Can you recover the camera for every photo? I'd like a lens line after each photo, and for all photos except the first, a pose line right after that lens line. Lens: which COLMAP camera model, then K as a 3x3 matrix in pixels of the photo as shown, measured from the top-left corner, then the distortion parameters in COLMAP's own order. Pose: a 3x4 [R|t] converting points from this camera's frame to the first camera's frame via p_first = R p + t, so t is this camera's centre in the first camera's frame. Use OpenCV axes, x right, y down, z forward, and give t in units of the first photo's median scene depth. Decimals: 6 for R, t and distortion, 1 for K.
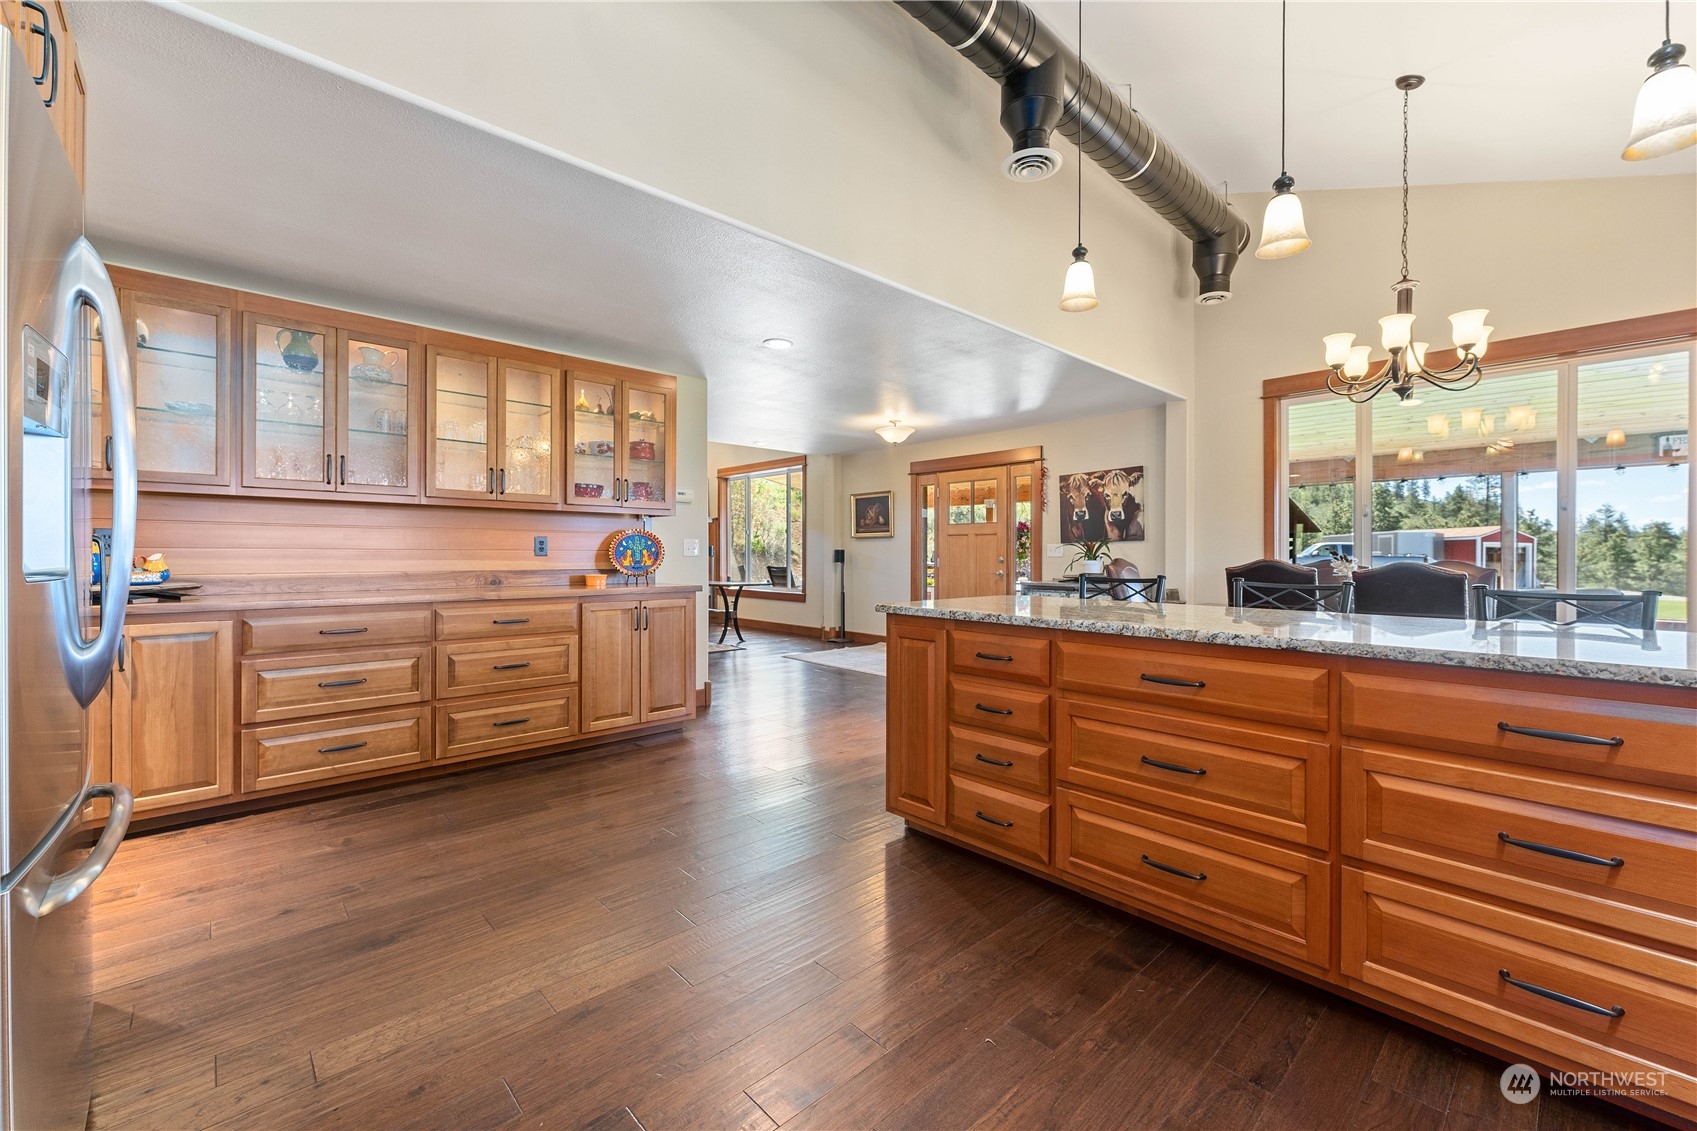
lens RADIAL K [[691.5, 0, 845.1], [0, 691.5, 558.3], [0, 0, 1]] dist [0.003898, 0.001388]
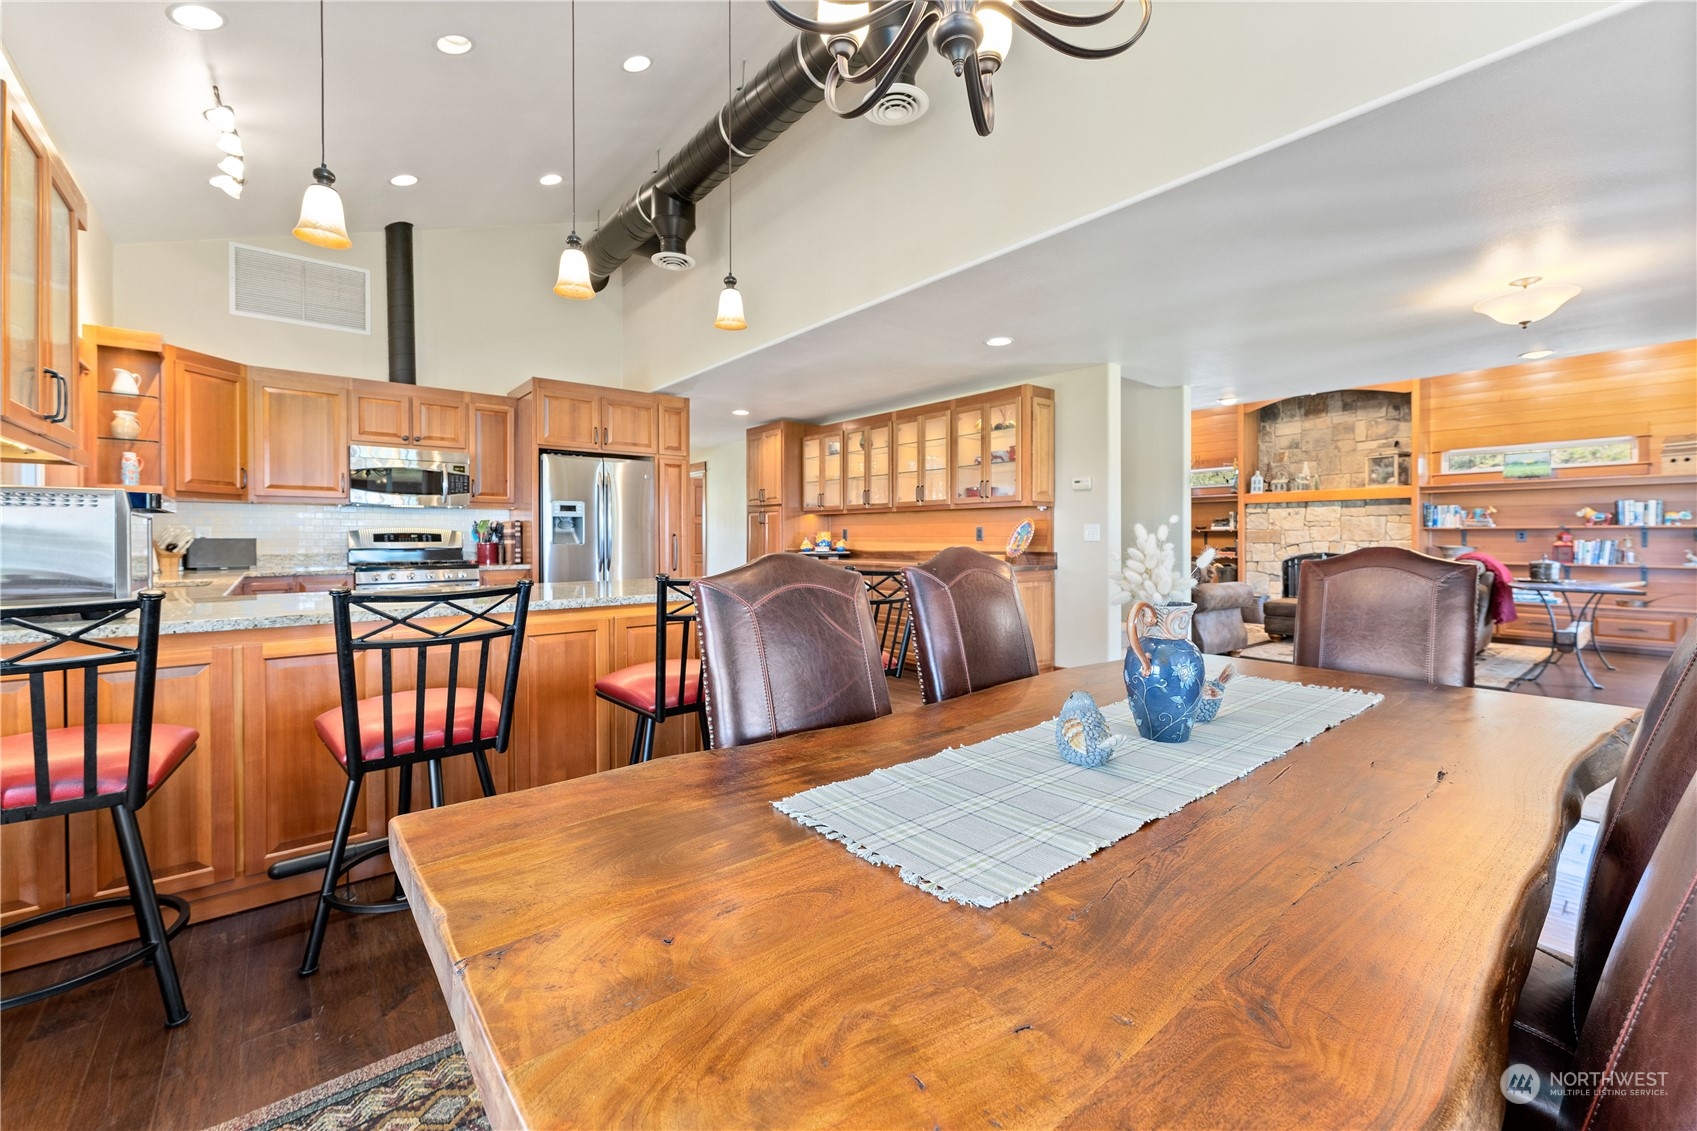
lens RADIAL K [[691.5, 0, 853.6], [0, 691.5, 546.2], [0, 0, 1]] dist [0.003898, 0.001388]
pose [[-0.047322, 0.009760, -0.998832, 1.205860], [-0.004617, 0.999939, 0.009990, -0.005909], [0.998869, 0.005085, -0.047274, 1.014446]]
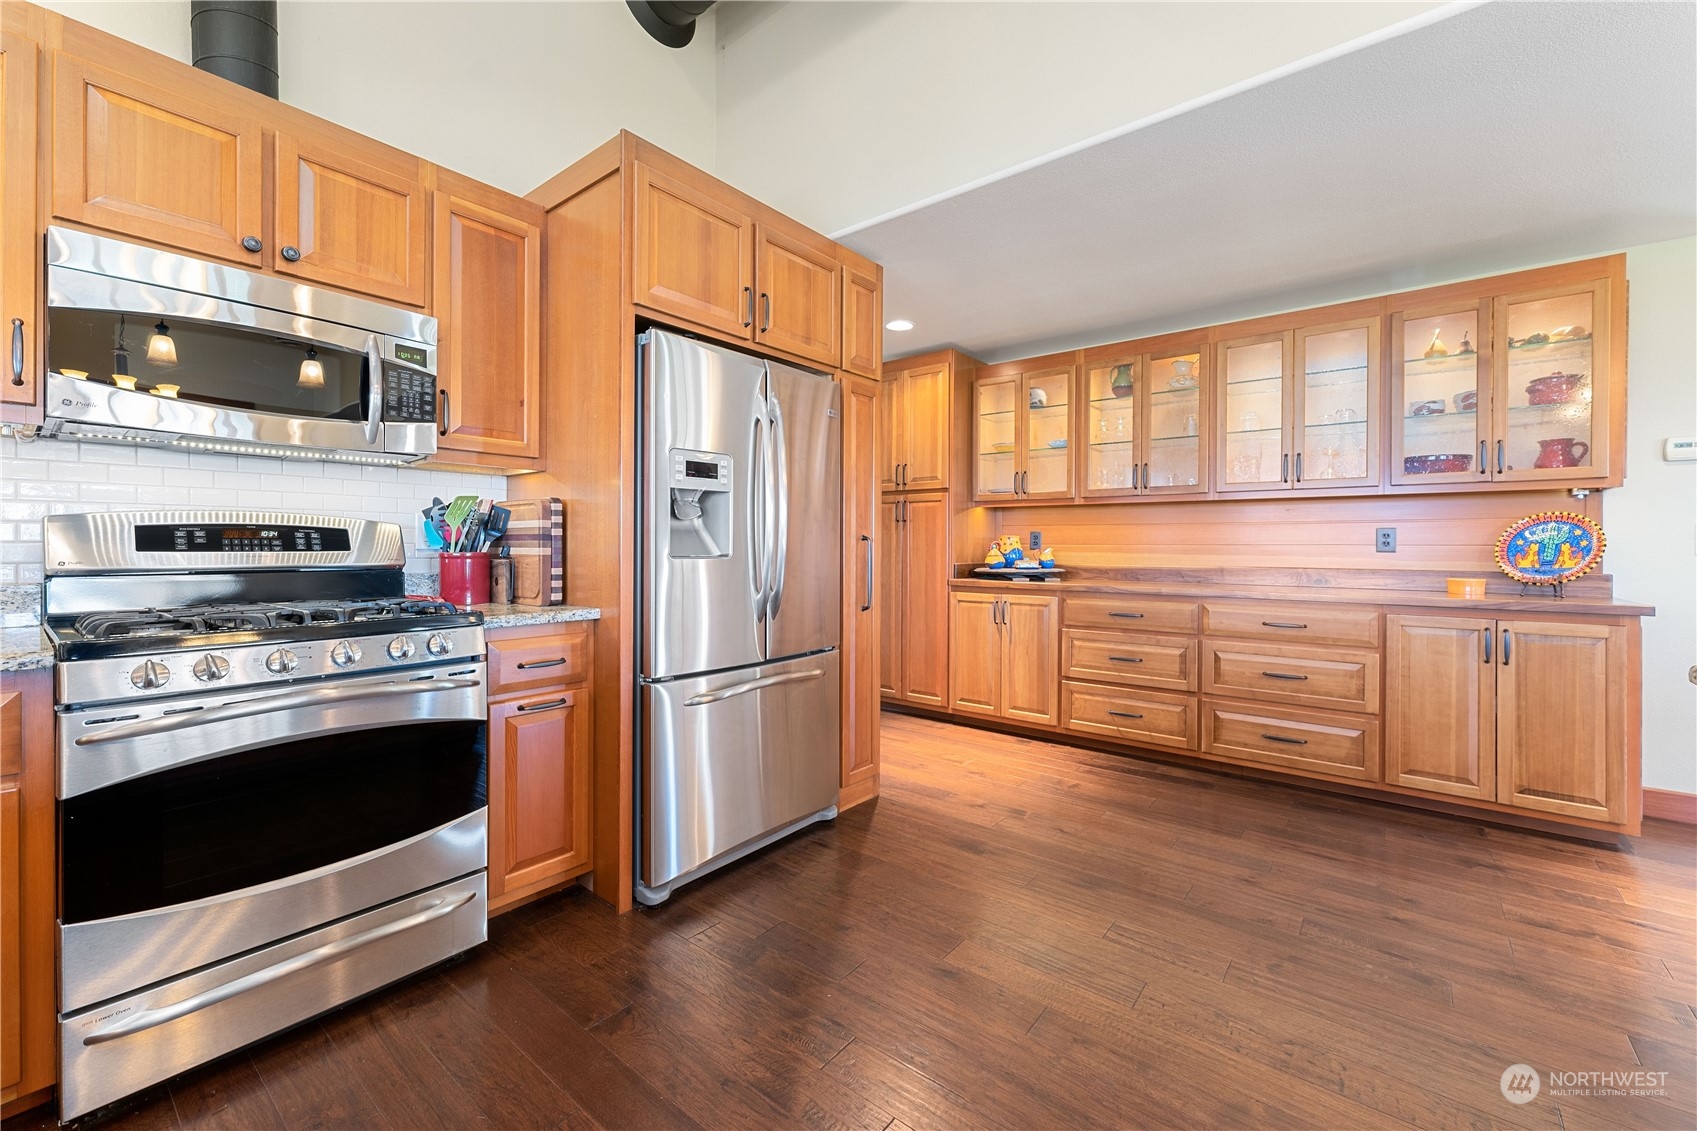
lens RADIAL K [[691.5, 0, 852.5], [0, 691.5, 553.0], [0, 0, 1]] dist [0.003898, 0.001388]
pose [[0.152324, 0.007885, -0.988299, 0.324351], [-0.010074, 0.999929, 0.006425, -0.001506], [0.988279, 0.008977, 0.152392, 0.333894]]
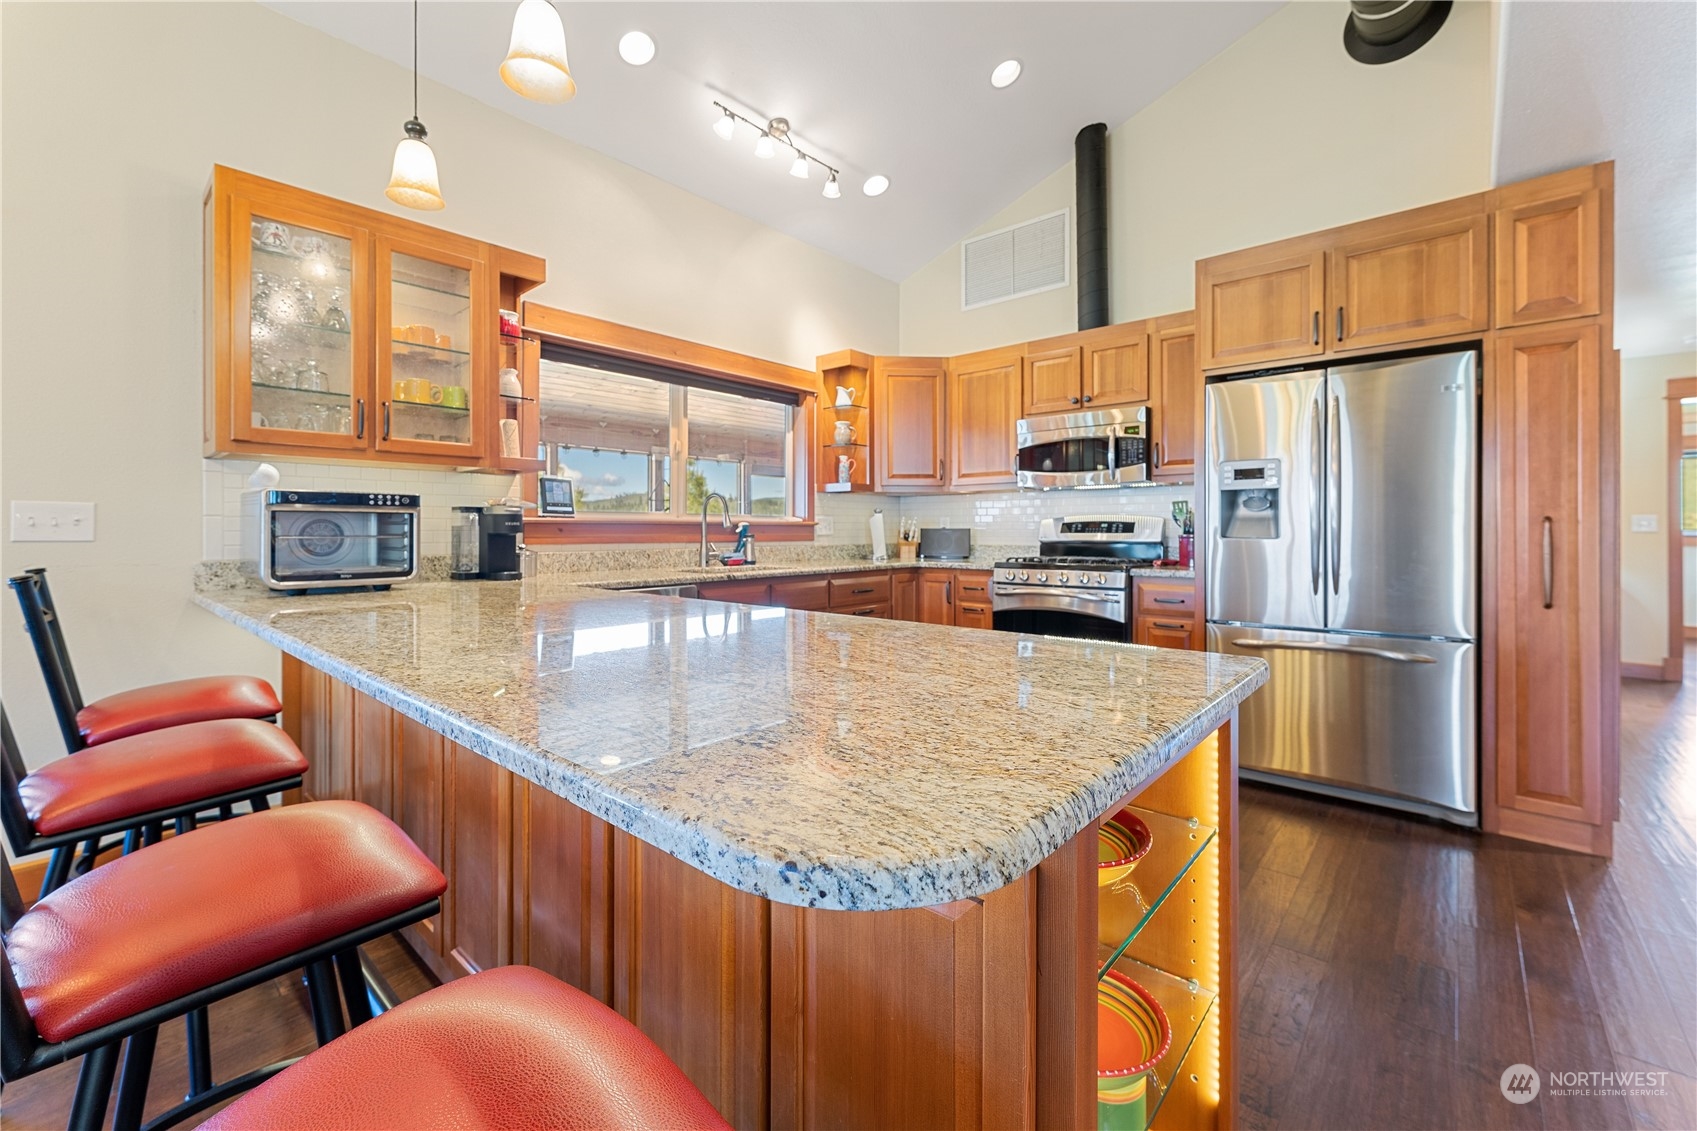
lens RADIAL K [[691.5, 0, 845.1], [0, 691.5, 526.0], [0, 0, 1]] dist [0.003898, 0.001388]
pose [[-0.994834, 0.000512, -0.101518, 0.261768], [0.000360, 0.999999, 0.001515, -0.009116], [0.101519, 0.001471, -0.994833, 1.107804]]
